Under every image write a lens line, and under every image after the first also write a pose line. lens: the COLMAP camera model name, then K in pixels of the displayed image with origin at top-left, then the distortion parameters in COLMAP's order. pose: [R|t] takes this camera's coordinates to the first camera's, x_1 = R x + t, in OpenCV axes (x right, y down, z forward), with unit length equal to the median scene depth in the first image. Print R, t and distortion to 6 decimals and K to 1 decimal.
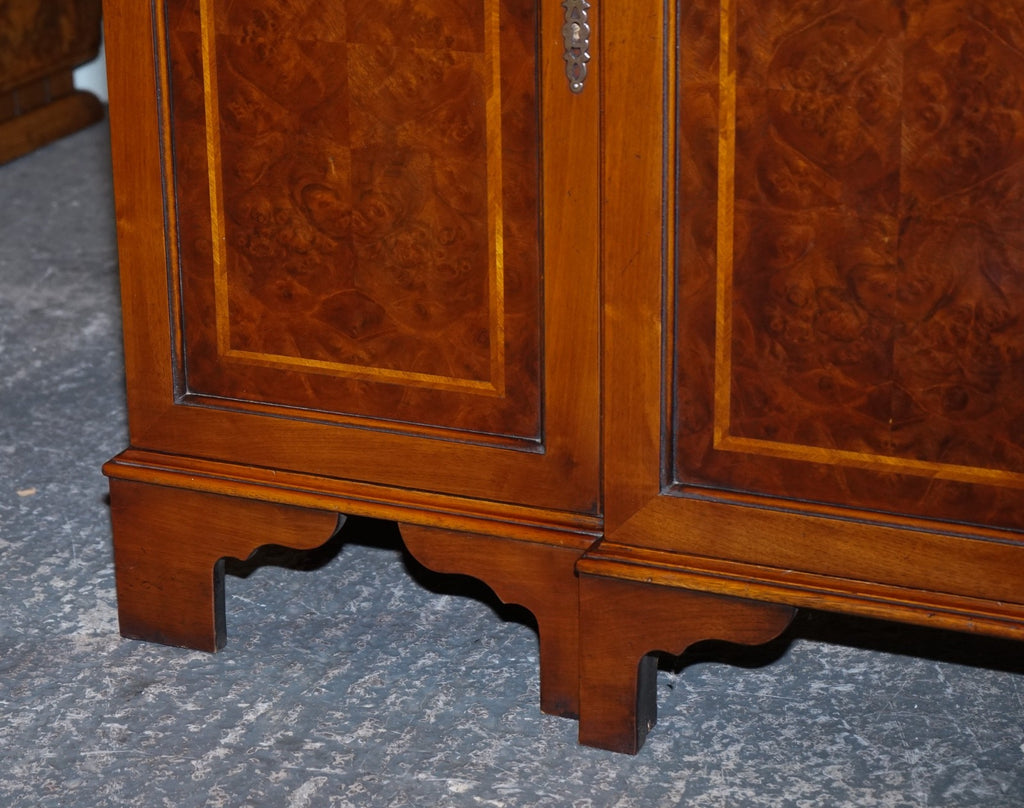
lens RADIAL K [[2819.5, 0, 342.6], [0, 2819.5, 444.8], [0, 0, 1]] dist [-0.054052, 0.000000]
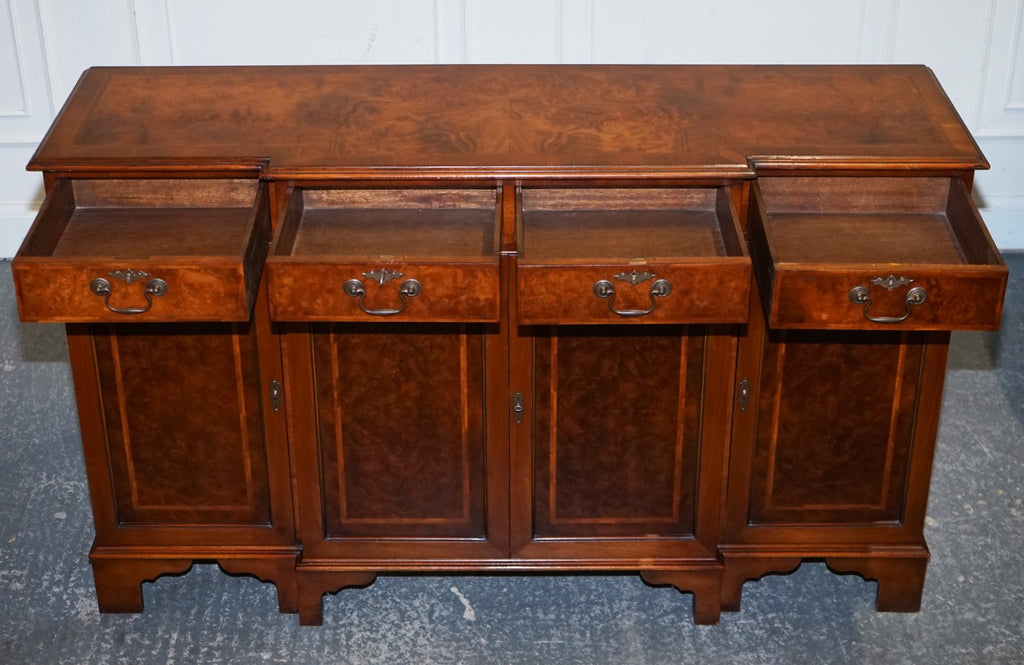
lens RADIAL K [[1729.8, 0, 519.7], [0, 1729.8, 326.2], [0, 0, 1]] dist [0.000773, 0.000000]
pose [[0.899223, -0.185897, 0.396031, -0.330597], [0.126479, 0.977042, 0.171441, -0.432211], [-0.418809, -0.104074, 0.902091, -0.566997]]
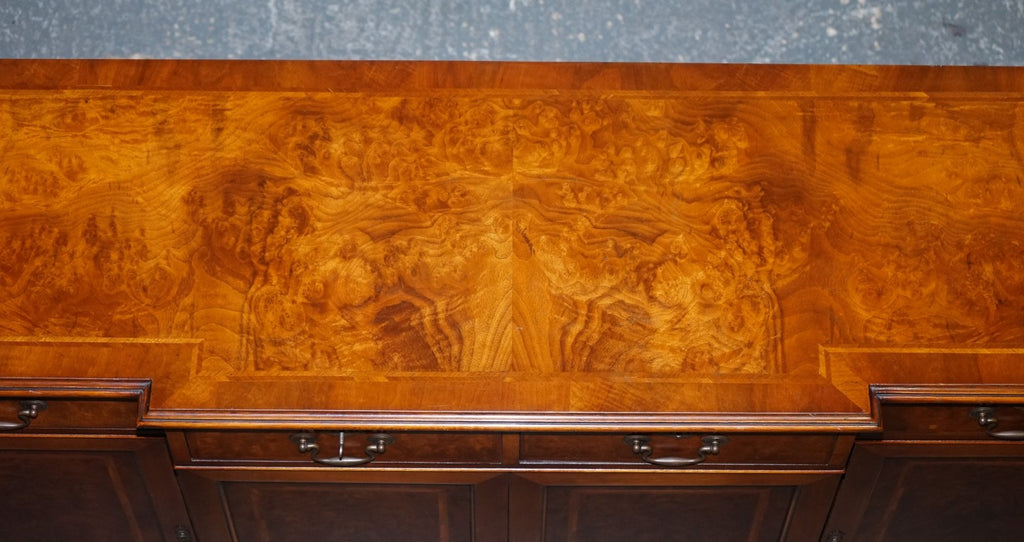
lens RADIAL K [[2130.9, 0, 512.2], [0, 2130.9, 226.1], [0, 0, 1]] dist [-0.042305, 0.000000]
pose [[0.901820, -0.352092, 0.250504, -0.005215], [0.109649, 0.747206, 0.655485, -1.158963], [-0.417969, -0.563662, 0.712452, -0.035931]]
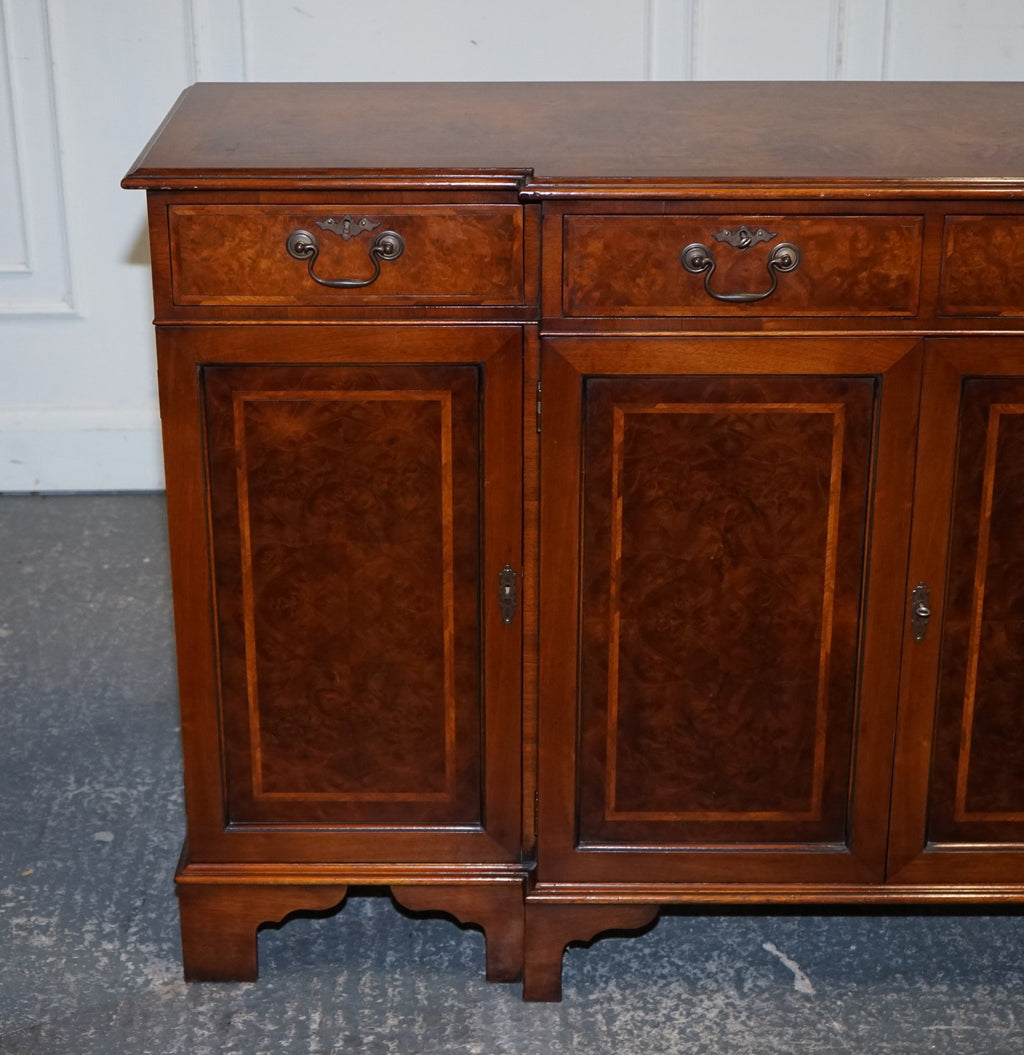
lens RADIAL K [[2188.4, 0, 525.6], [0, 2188.4, 509.5], [0, 0, 1]] dist [0.010174, 0.000000]
pose [[0.897105, -0.135240, 0.420611, -0.403681], [0.123986, 0.990806, 0.054131, -0.240490], [-0.424065, 0.003589, 0.905625, -0.147458]]
